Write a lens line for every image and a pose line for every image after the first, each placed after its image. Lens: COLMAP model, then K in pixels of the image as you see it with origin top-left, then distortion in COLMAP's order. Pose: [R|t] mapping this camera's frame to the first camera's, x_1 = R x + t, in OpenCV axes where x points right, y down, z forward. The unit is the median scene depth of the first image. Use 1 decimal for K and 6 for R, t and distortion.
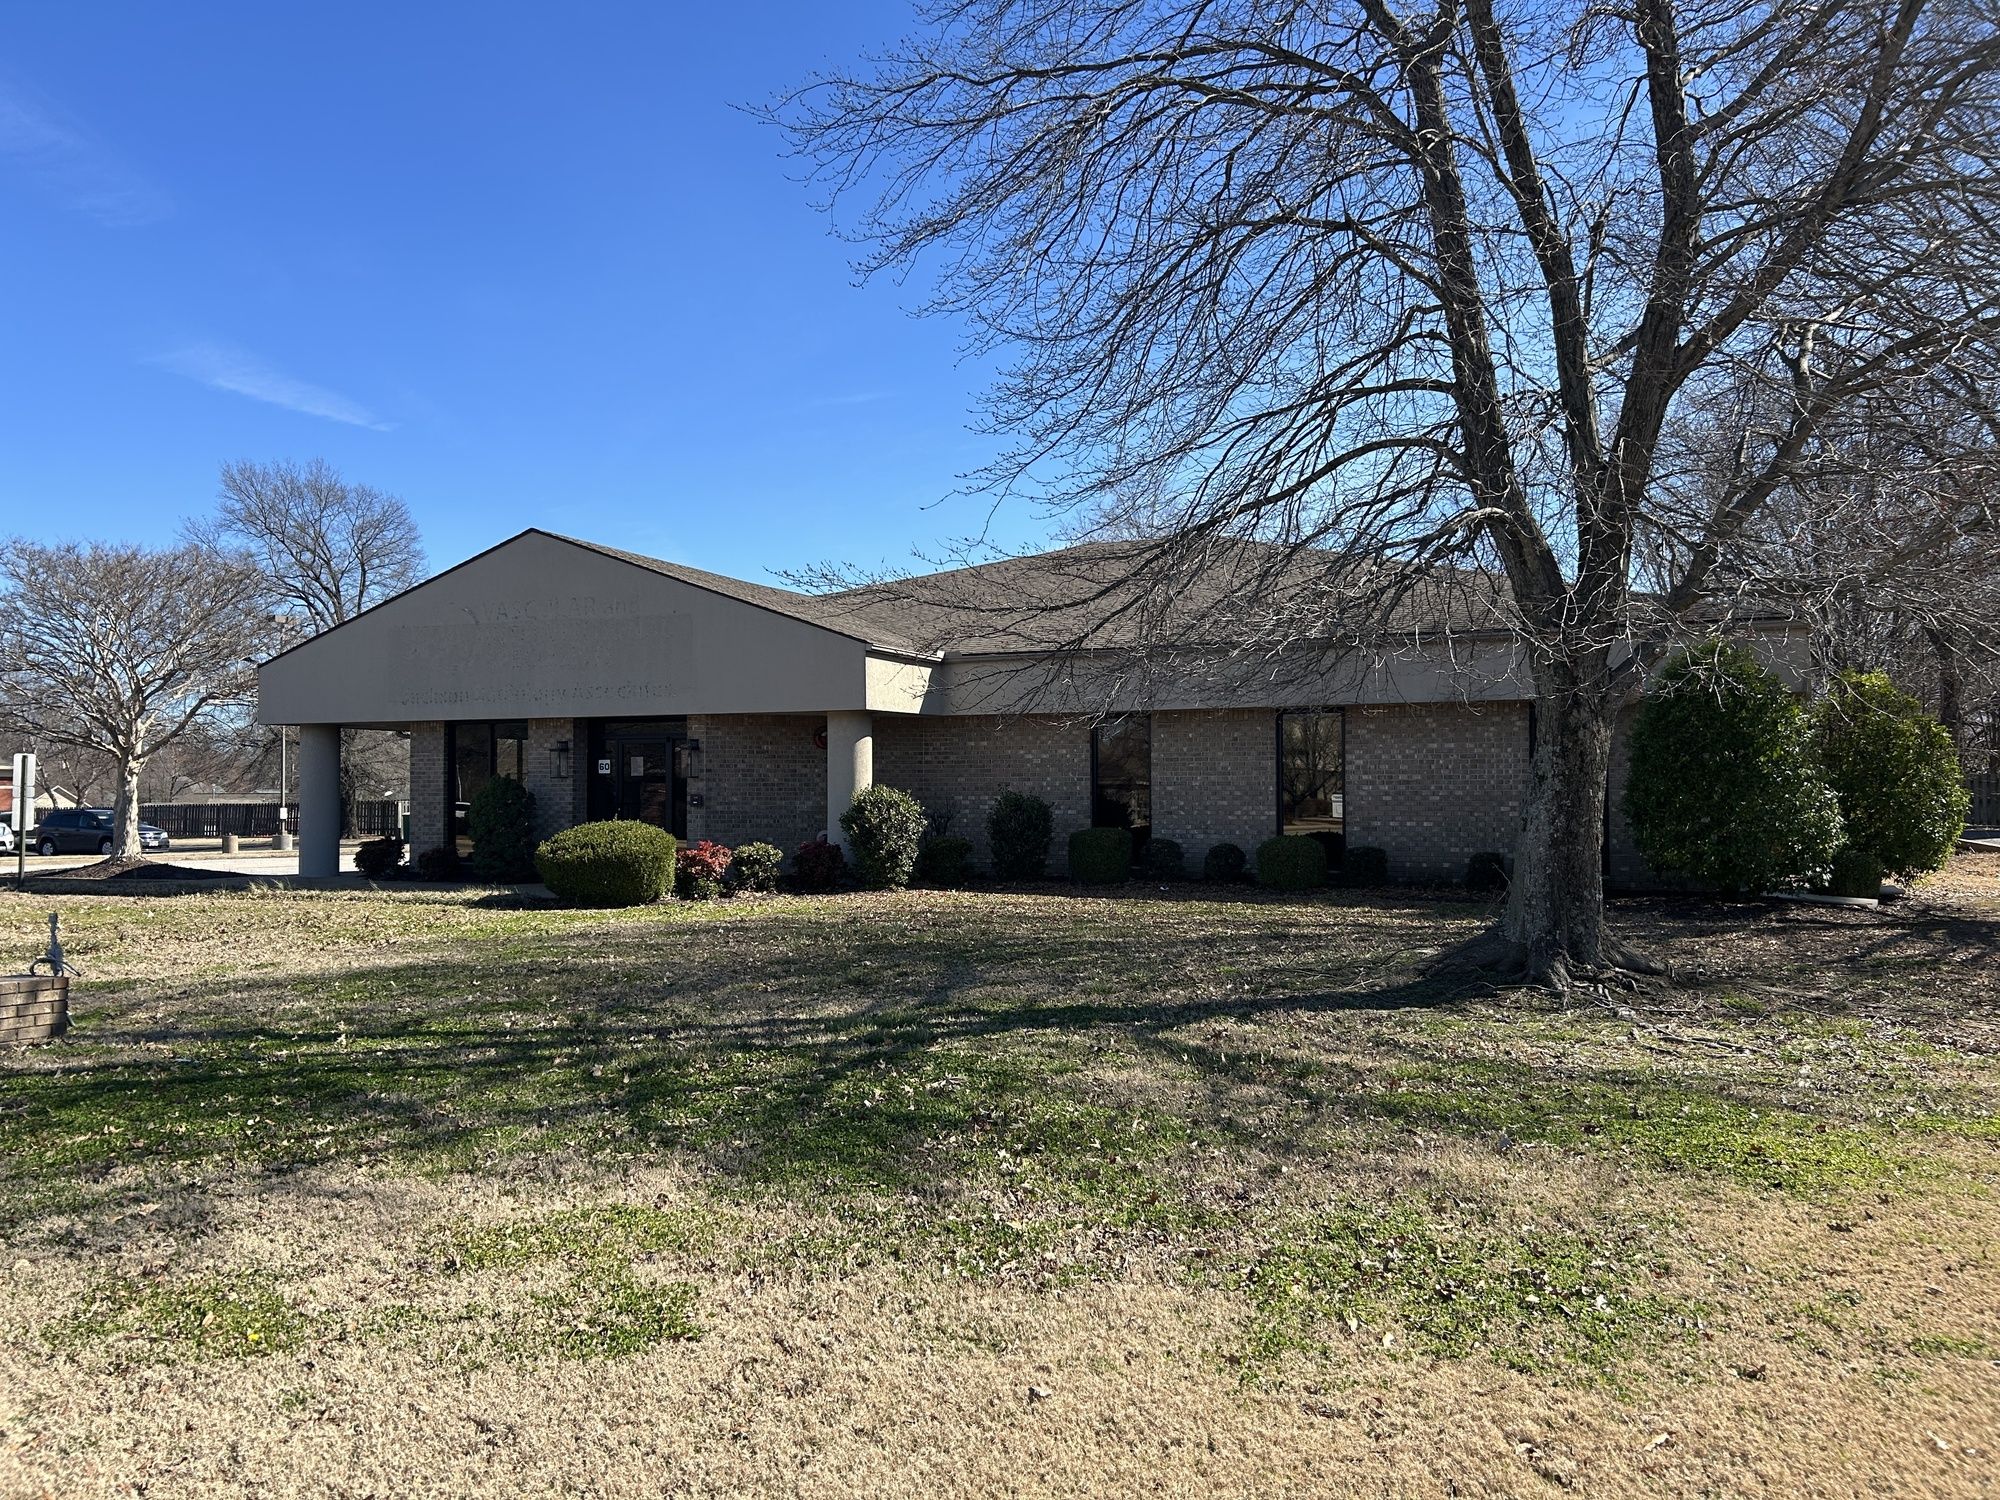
lens RADIAL K [[1522.1, 0, 1000.0], [0, 1522.1, 750.0], [0, 0, 1]] dist [0.121368, 0.001761]
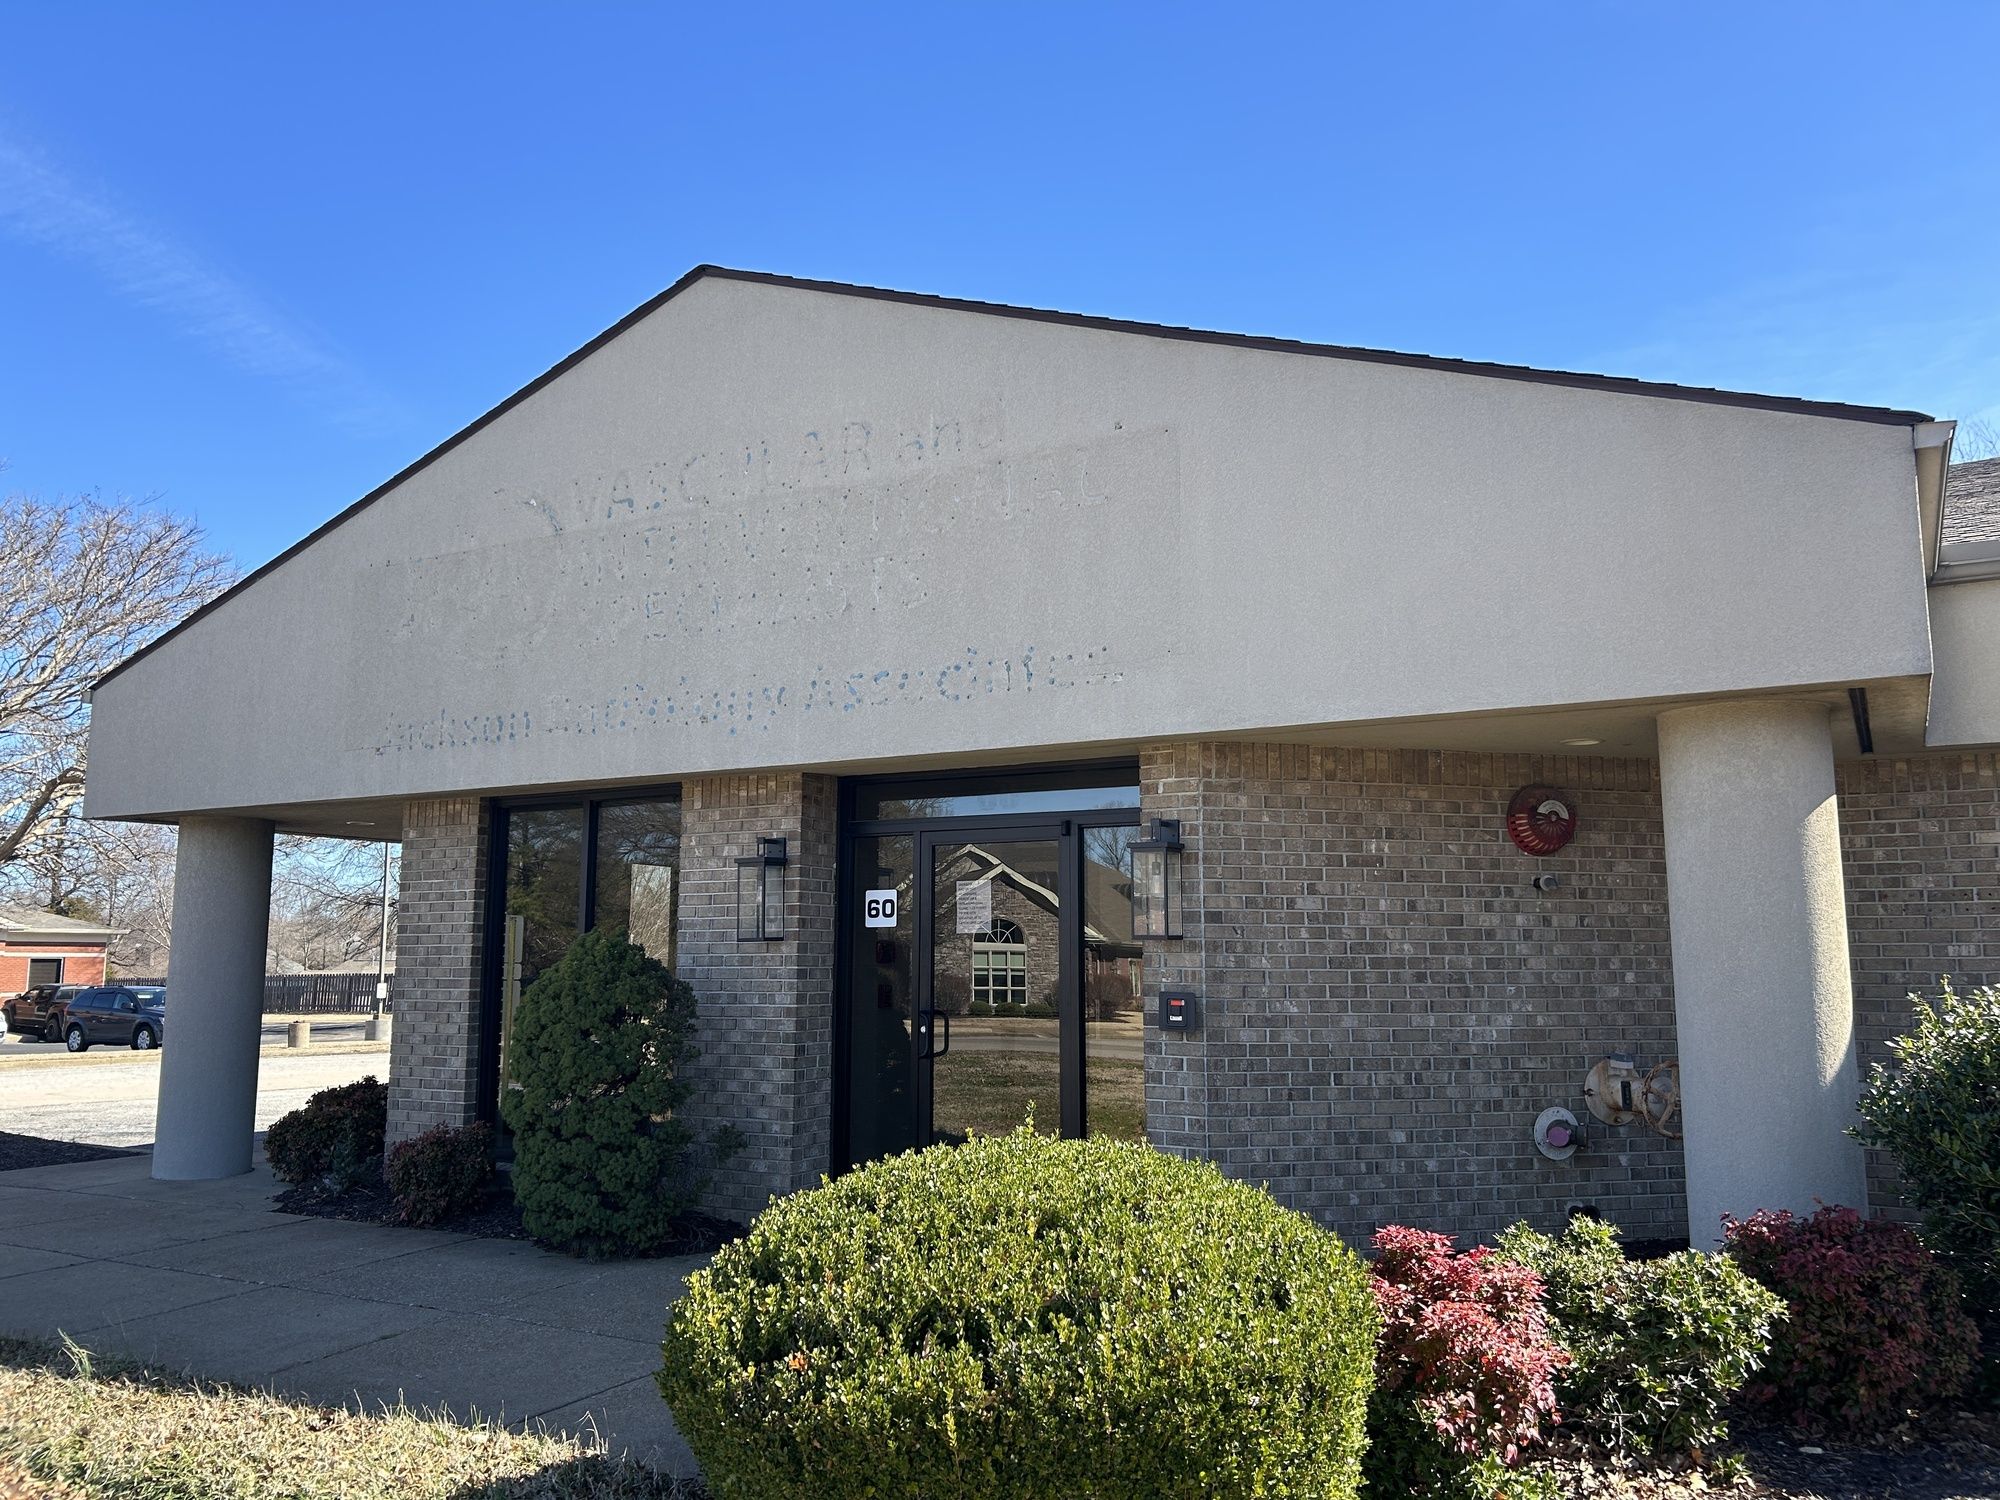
lens RADIAL K [[1522.1, 0, 1000.0], [0, 1522.1, 750.0], [0, 0, 1]] dist [0.121368, 0.001761]
pose [[0.994119, -0.013792, -0.107416, -0.192390], [0.002753, 0.994755, -0.102252, 0.010731], [0.108263, 0.101355, 0.988942, 0.648422]]
